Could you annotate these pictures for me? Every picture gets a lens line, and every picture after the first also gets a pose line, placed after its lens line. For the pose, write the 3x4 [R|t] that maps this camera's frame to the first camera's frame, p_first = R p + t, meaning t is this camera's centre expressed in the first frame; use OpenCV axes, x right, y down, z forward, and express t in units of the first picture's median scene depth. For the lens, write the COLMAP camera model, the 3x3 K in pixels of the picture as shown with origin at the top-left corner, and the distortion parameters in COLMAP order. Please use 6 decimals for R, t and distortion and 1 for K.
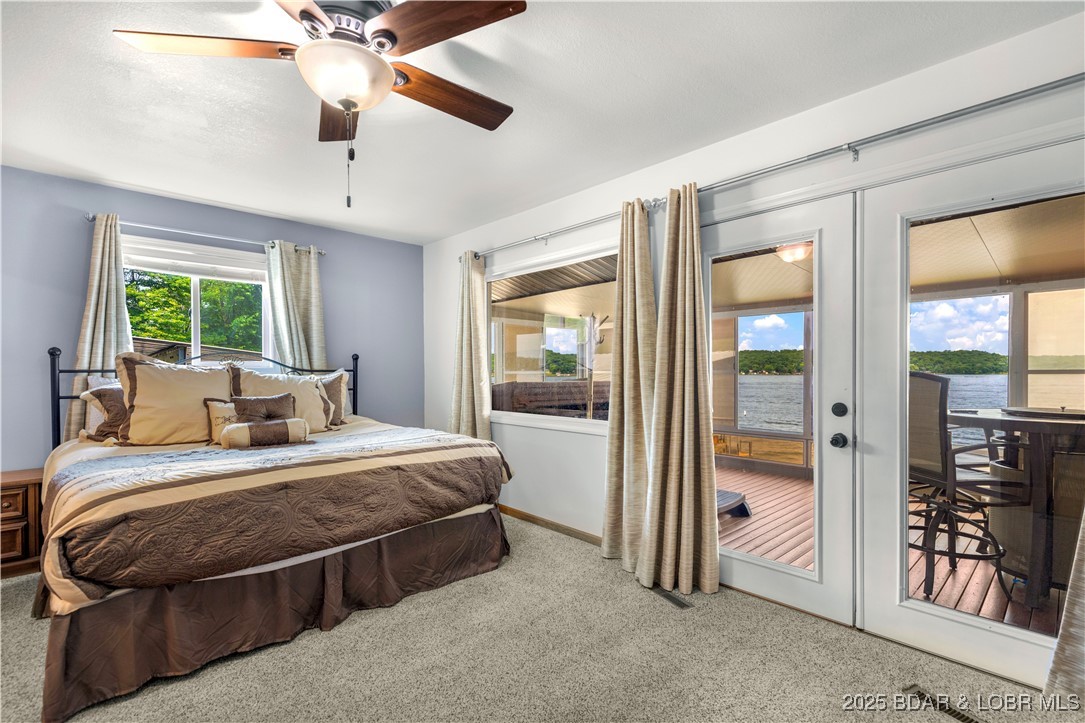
lens RADIAL K [[491.2, 0, 540.1], [0, 491.2, 369.0], [0, 0, 1]] dist [0.000454, 0.000920]
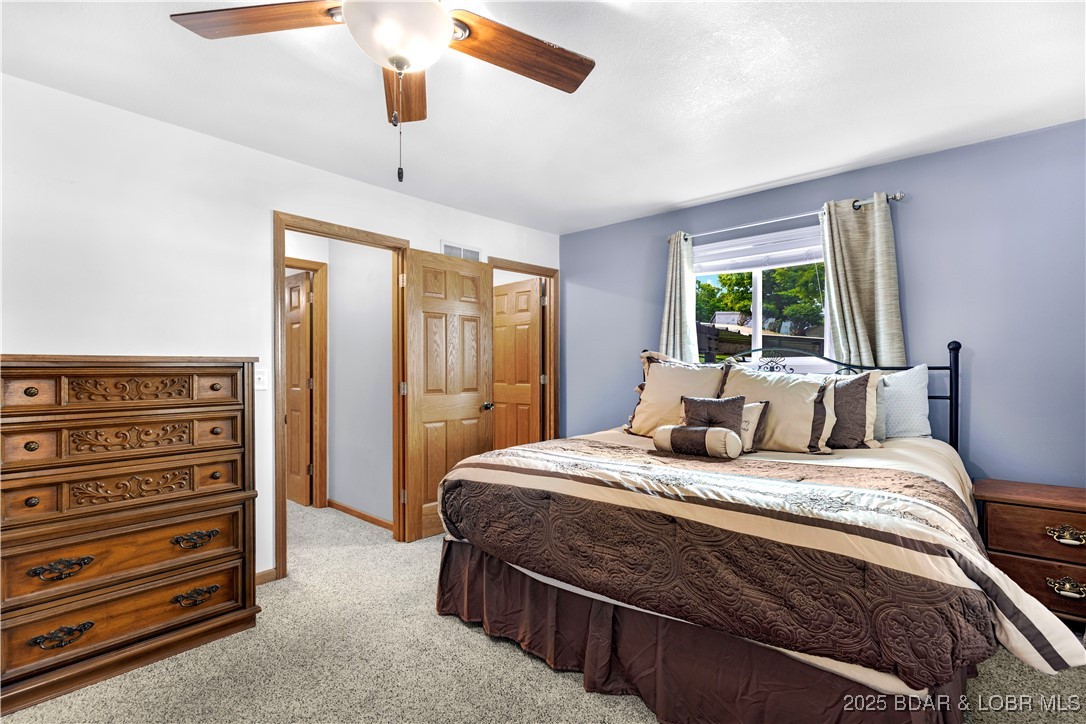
lens RADIAL K [[491.7, 0, 538.9], [0, 491.7, 367.6], [0, 0, 1]] dist [0.000454, 0.000920]
pose [[0.125780, 0.000980, -0.992058, 0.330323], [0.003886, 0.999991, 0.001481, -0.000891], [0.992051, -0.004041, 0.125775, 0.750050]]
